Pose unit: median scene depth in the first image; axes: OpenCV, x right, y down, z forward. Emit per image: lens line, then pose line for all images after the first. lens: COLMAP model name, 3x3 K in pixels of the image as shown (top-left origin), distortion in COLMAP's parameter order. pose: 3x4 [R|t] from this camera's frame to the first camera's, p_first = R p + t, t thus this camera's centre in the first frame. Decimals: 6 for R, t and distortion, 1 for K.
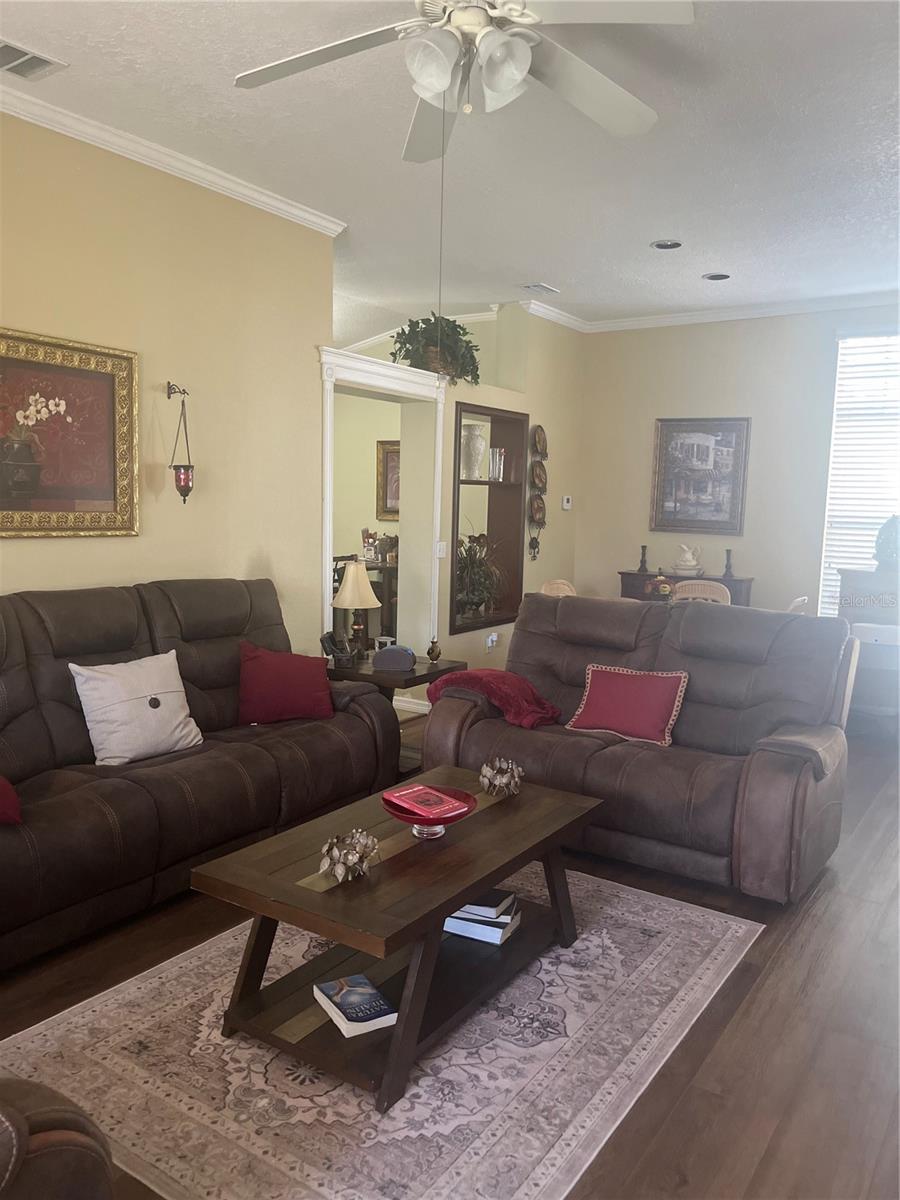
lens RADIAL K [[915.1, 0, 452.2], [0, 915.1, 606.5], [0, 0, 1]] dist [0.039109, -0.070063]
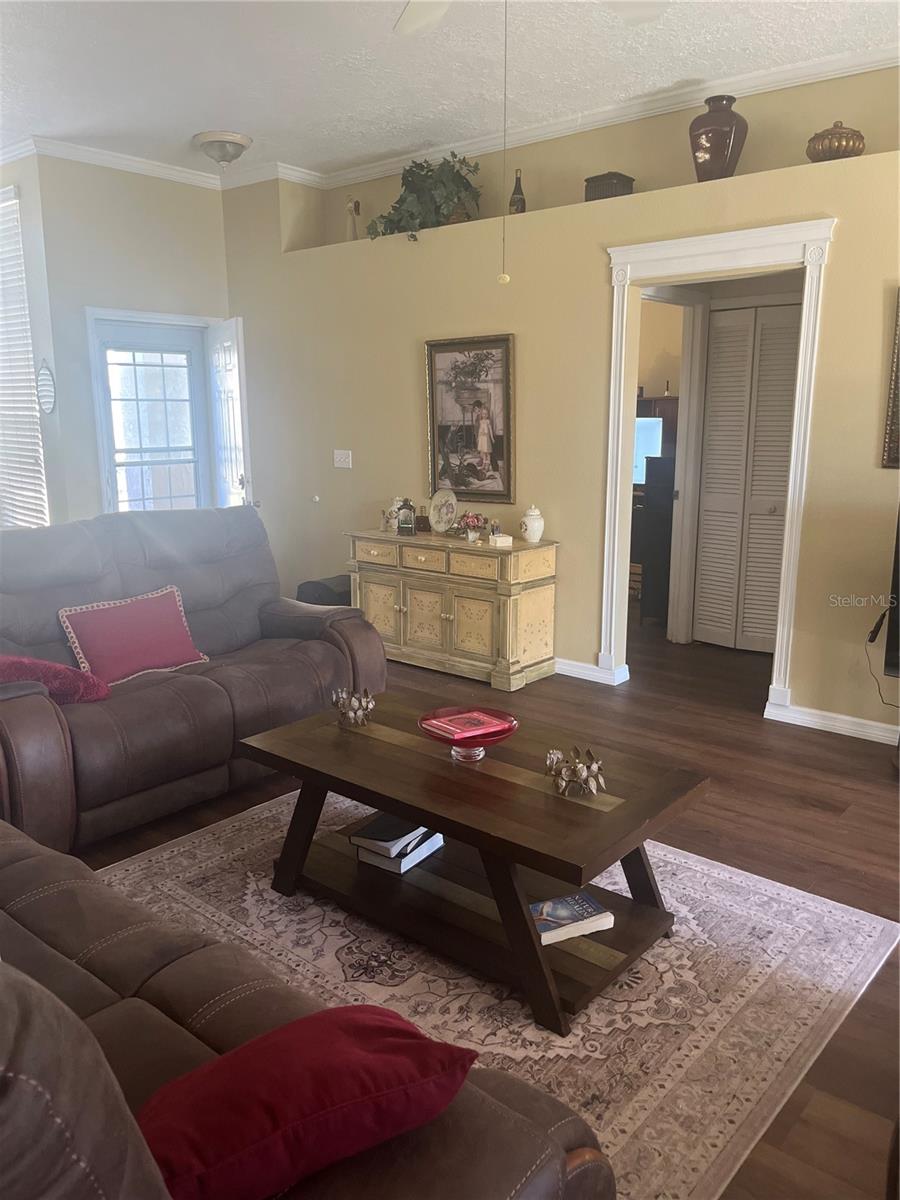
lens RADIAL K [[915.1, 0, 452.2], [0, 915.1, 606.5], [0, 0, 1]] dist [0.039109, -0.070063]
pose [[0.114023, -0.239044, 0.964291, -1.035883], [0.124122, 0.966444, 0.224901, -0.138275], [-0.985694, 0.094045, 0.139867, 0.979152]]
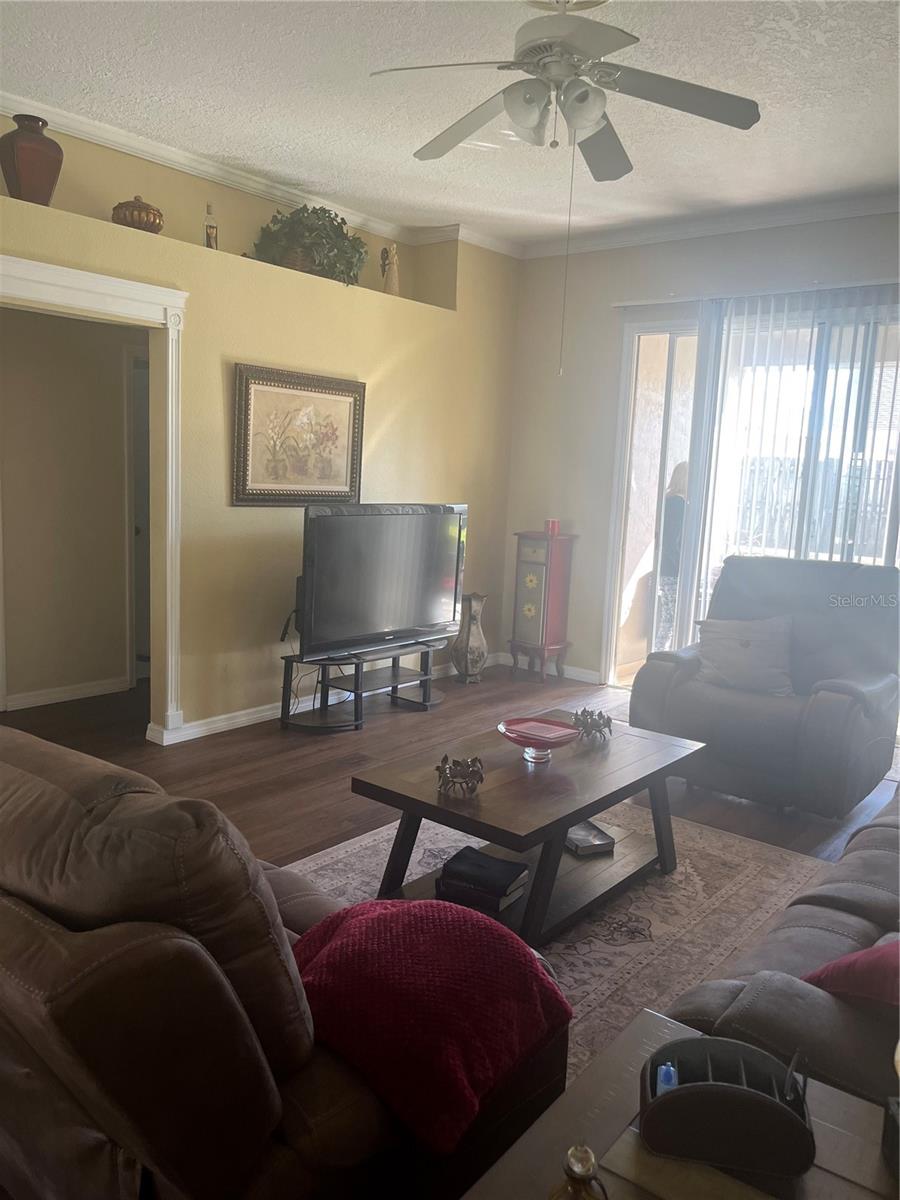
lens RADIAL K [[900.0, 0, 440.0], [0, 900.0, 621.8], [0, 0, 1]] dist [0.001193, 0.002382]
pose [[-0.991690, -0.088087, 0.093760, 0.006891], [-0.057994, 0.956659, 0.285377, -0.259434], [-0.114834, 0.277568, -0.953818, 2.302866]]
